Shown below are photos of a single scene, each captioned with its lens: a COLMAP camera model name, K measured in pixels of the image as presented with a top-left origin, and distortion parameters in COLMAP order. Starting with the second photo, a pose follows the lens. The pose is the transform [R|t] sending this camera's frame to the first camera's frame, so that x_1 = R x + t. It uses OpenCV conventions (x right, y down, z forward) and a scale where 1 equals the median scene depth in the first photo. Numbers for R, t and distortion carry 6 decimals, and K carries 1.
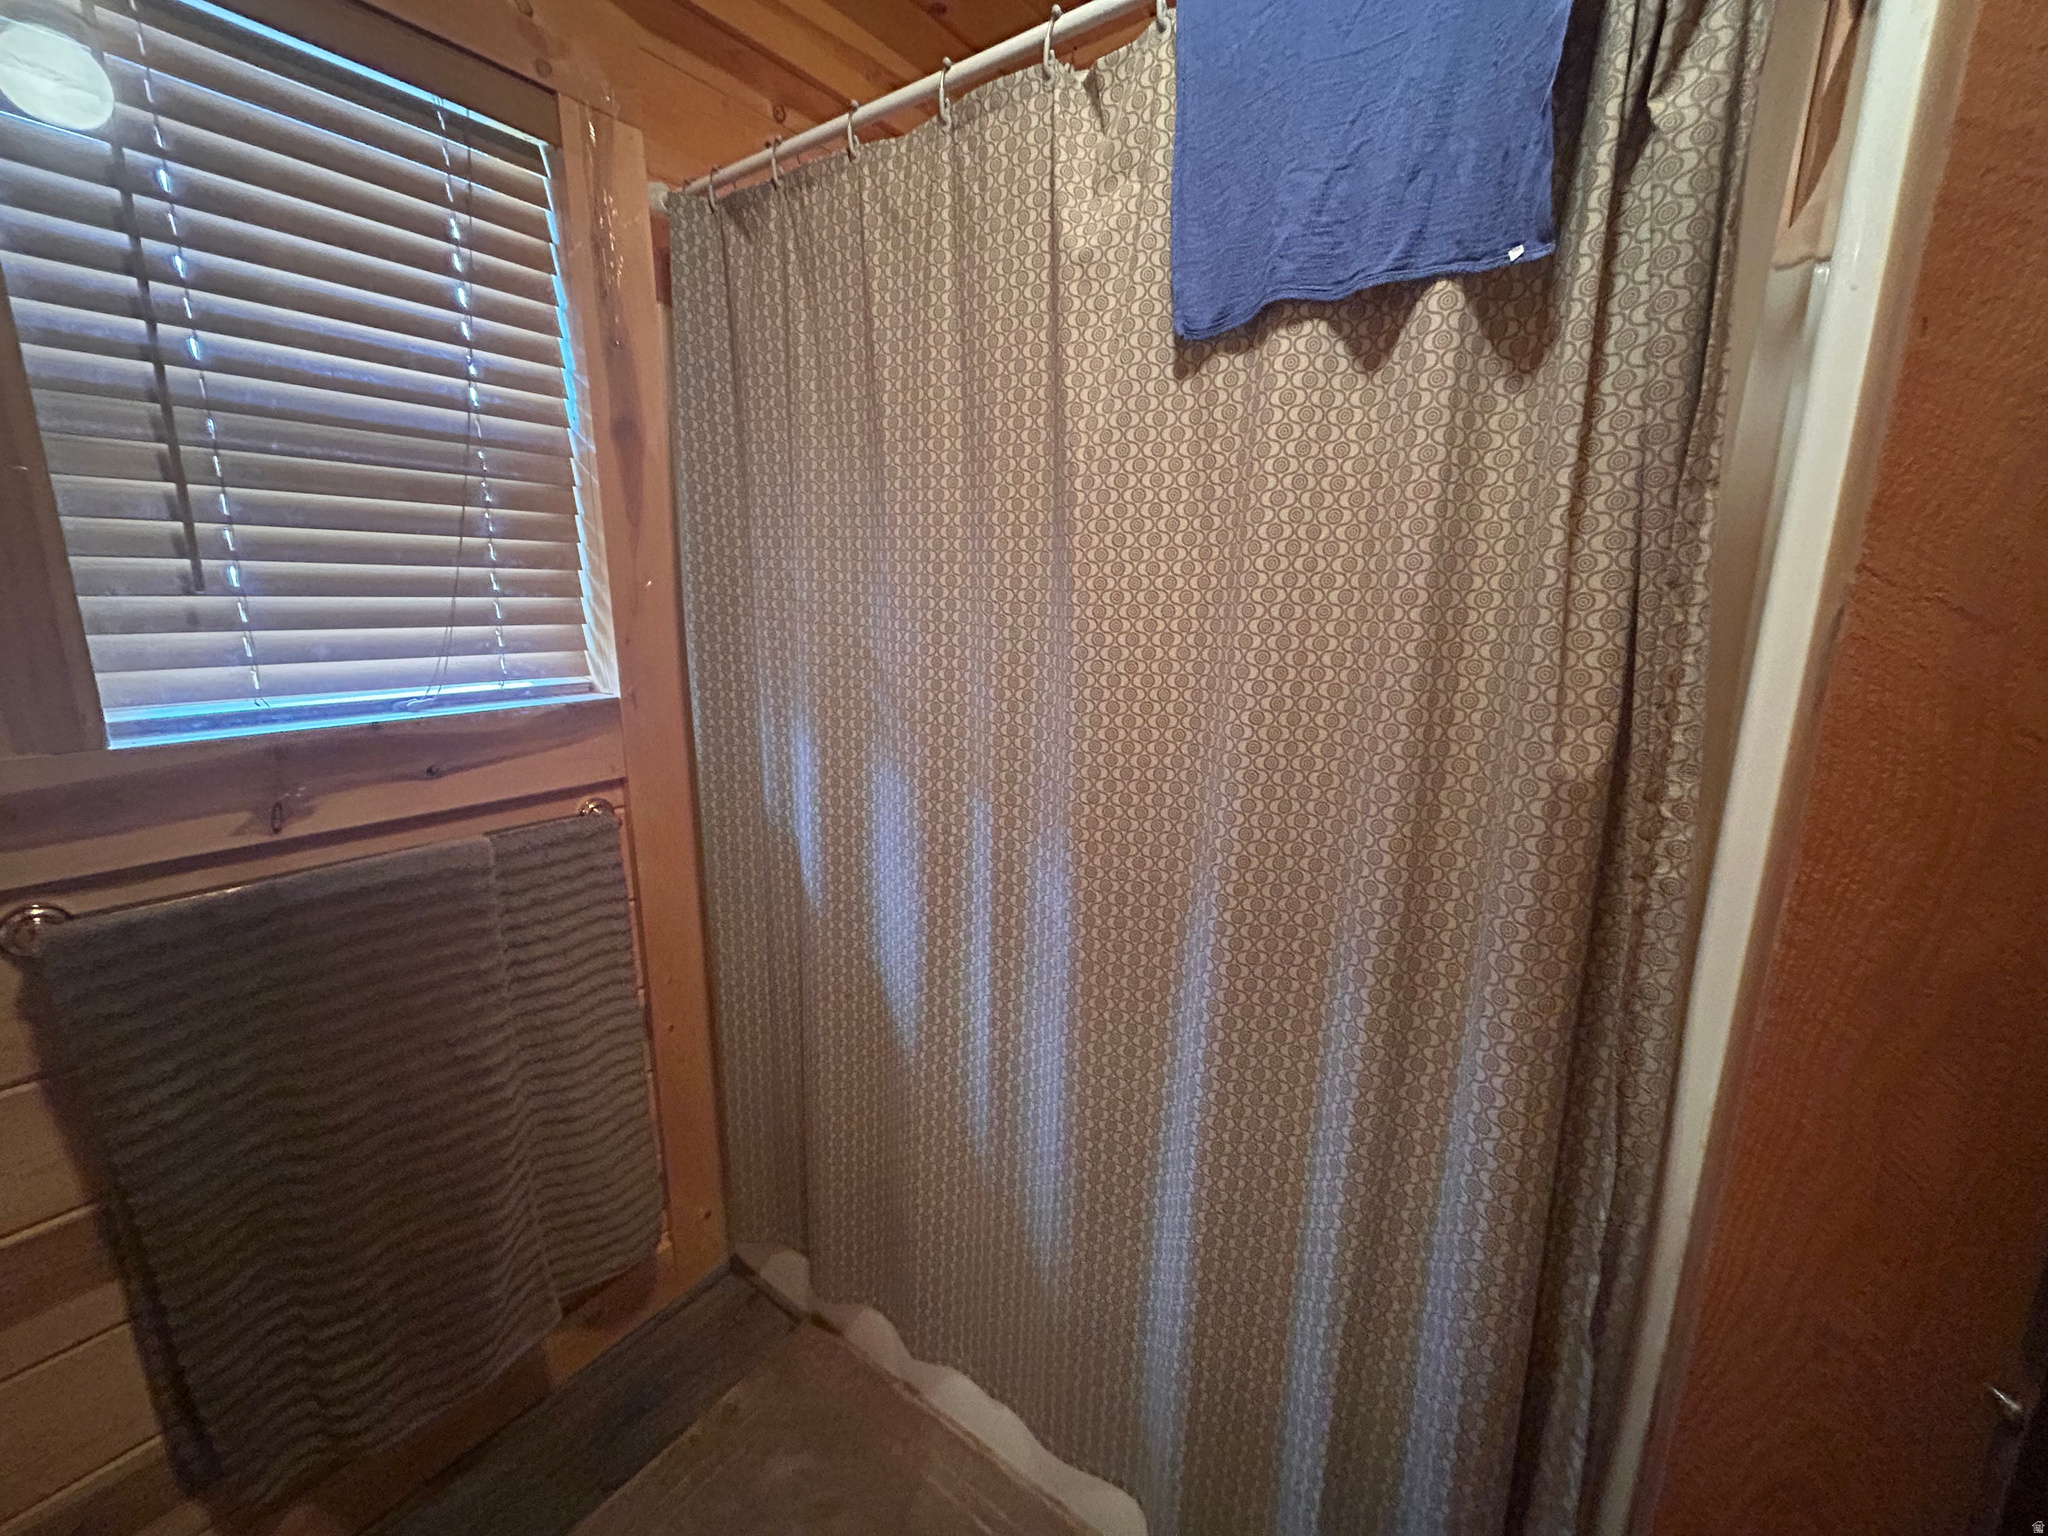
lens RADIAL K [[825.8, 0, 1024.2], [0, 825.8, 758.9], [0, 0, 1]] dist [0.001598, -0.000754]
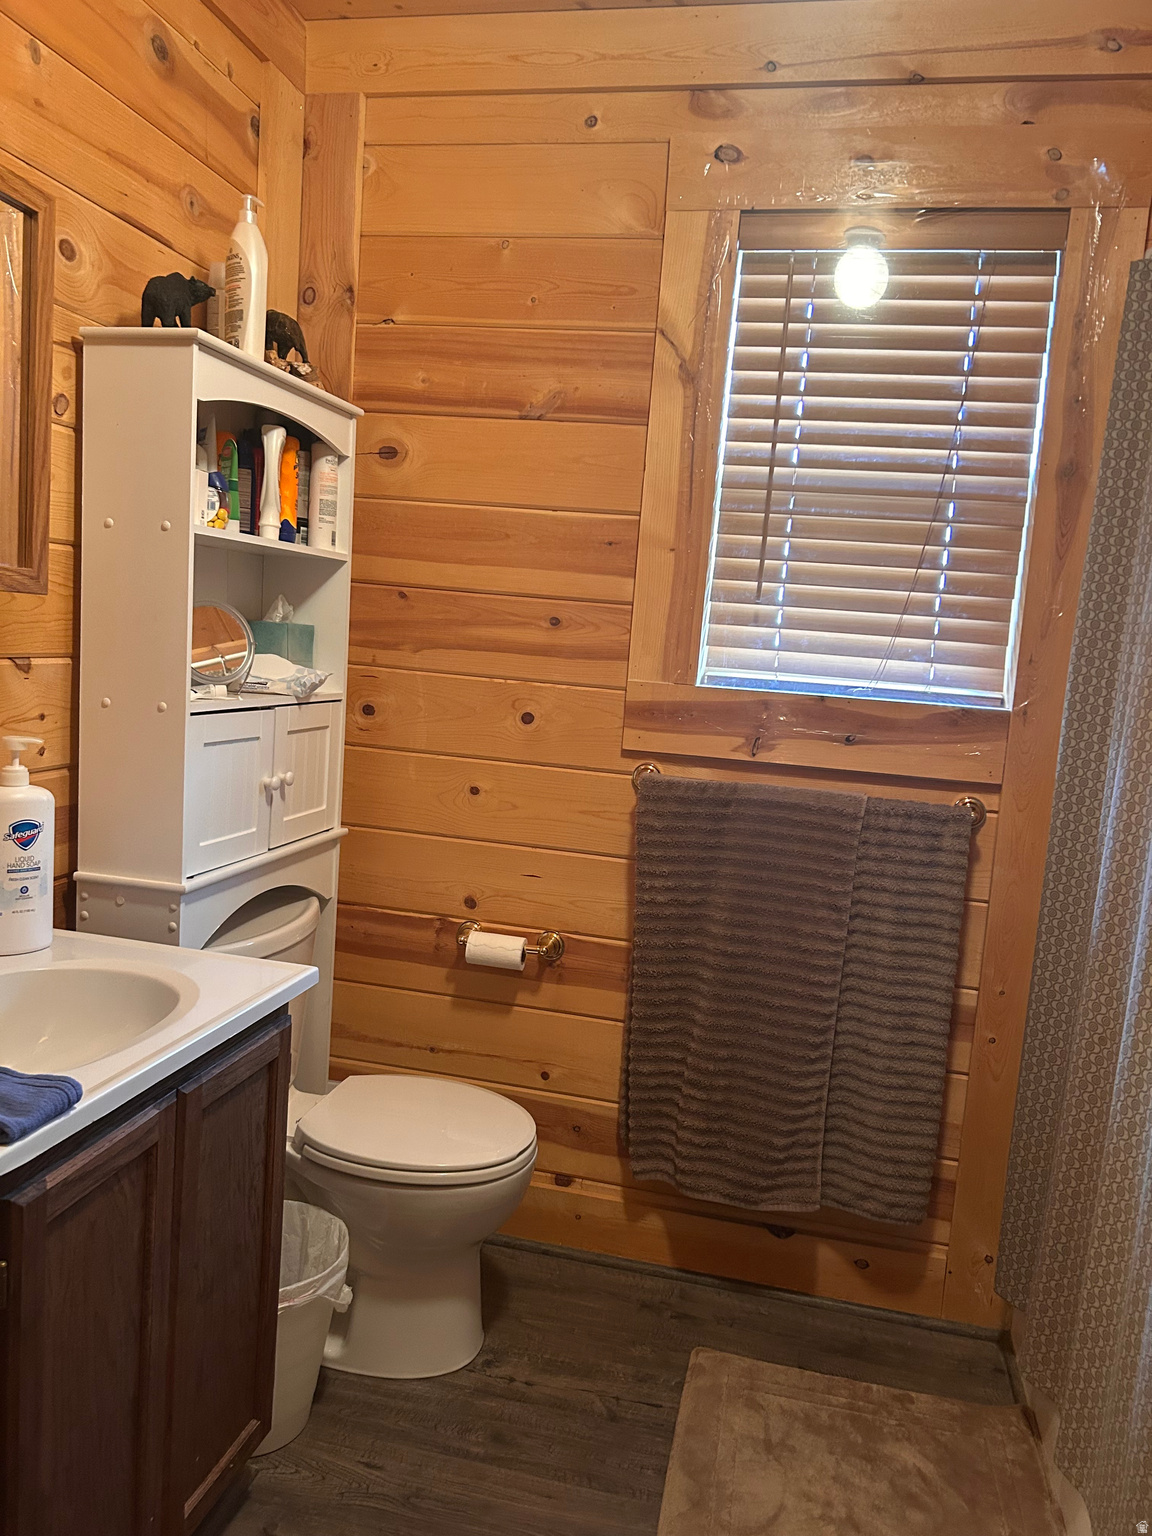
lens RADIAL K [[1174.7, 0, 578.5], [0, 1174.7, 766.2], [0, 0, 1]] dist [0.039676, -0.049446]
pose [[0.401786, 0.114425, -0.908556, 0.825710], [-0.258393, 0.966012, 0.007394, 0.153886], [0.878522, 0.231794, 0.417697, -0.164674]]
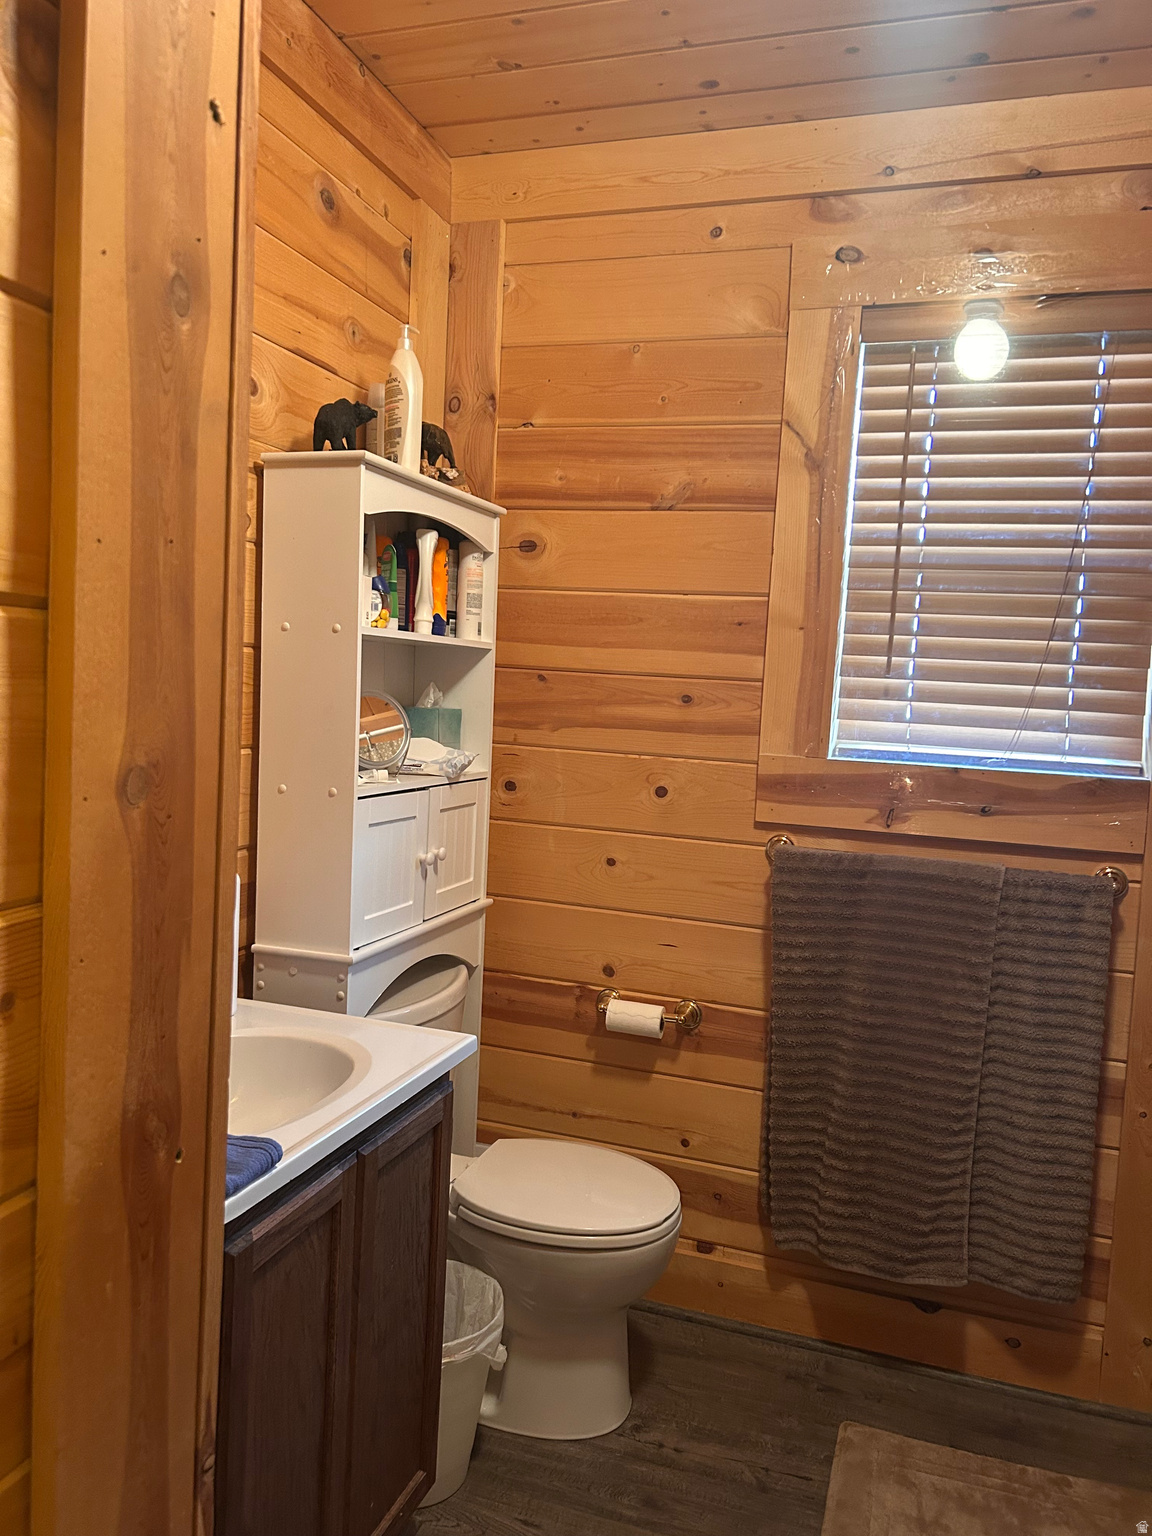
lens RADIAL K [[1174.7, 0, 566.7], [0, 1174.7, 764.6], [0, 0, 1]] dist [0.039676, -0.049446]
pose [[0.301956, 0.063265, -0.951220, 0.887642], [-0.245274, 0.969361, -0.013389, 0.133880], [0.921229, 0.237353, 0.308221, -0.233102]]
